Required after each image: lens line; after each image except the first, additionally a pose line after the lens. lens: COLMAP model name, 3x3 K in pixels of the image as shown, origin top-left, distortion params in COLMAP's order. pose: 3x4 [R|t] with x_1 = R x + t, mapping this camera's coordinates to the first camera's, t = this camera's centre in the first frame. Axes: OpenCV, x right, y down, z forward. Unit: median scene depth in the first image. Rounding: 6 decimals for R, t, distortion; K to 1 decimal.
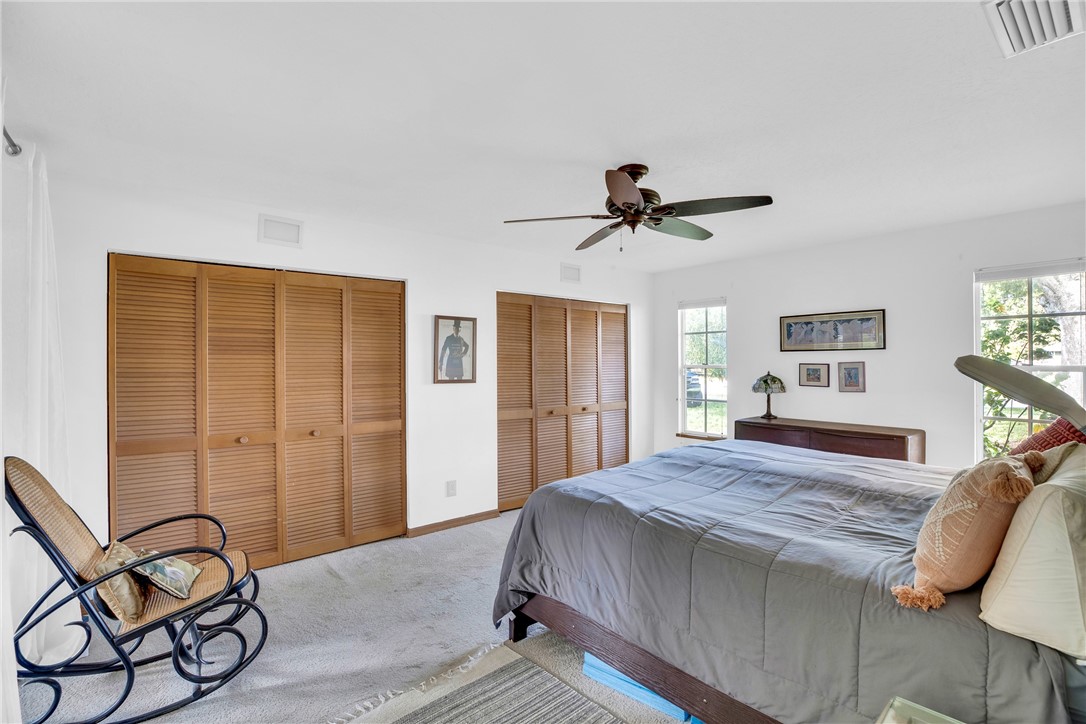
lens RADIAL K [[499.8, 0, 542.9], [0, 499.8, 362.1], [0, 0, 1]] dist [-0.041882, 0.011258]
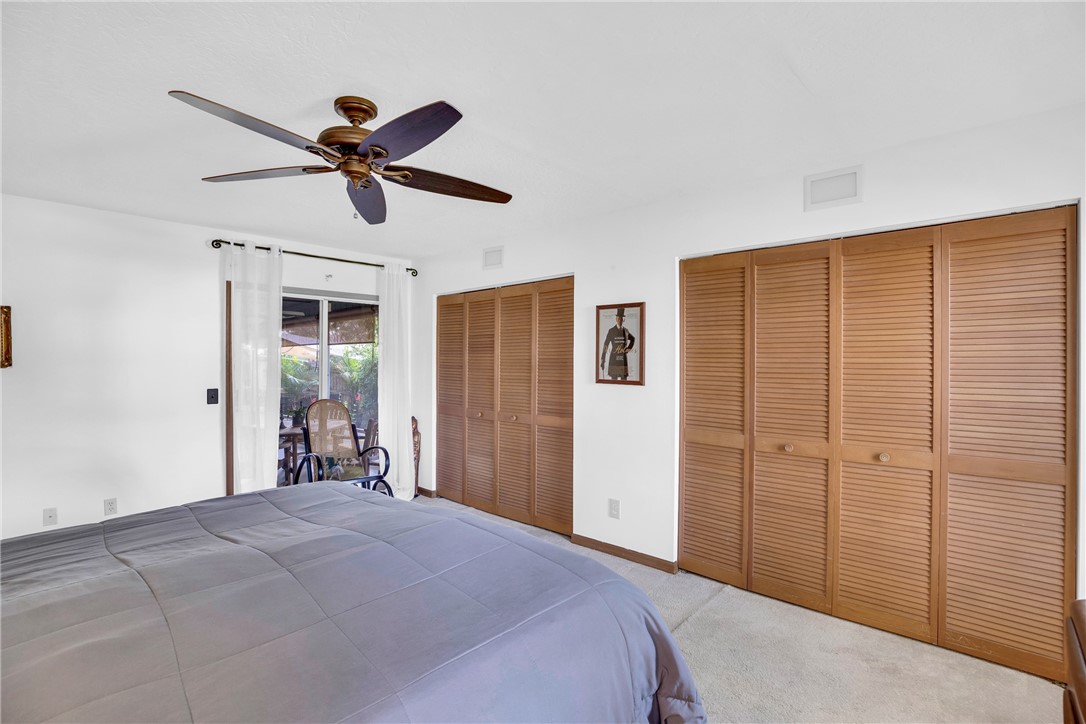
lens RADIAL K [[499.8, 0, 542.8], [0, 499.8, 361.1], [0, 0, 1]] dist [-0.041882, 0.011258]
pose [[0.135962, 0.005995, -0.990696, 0.636400], [0.001209, 0.999980, 0.006218, -0.001914], [0.990713, -0.002043, 0.135952, 0.769551]]
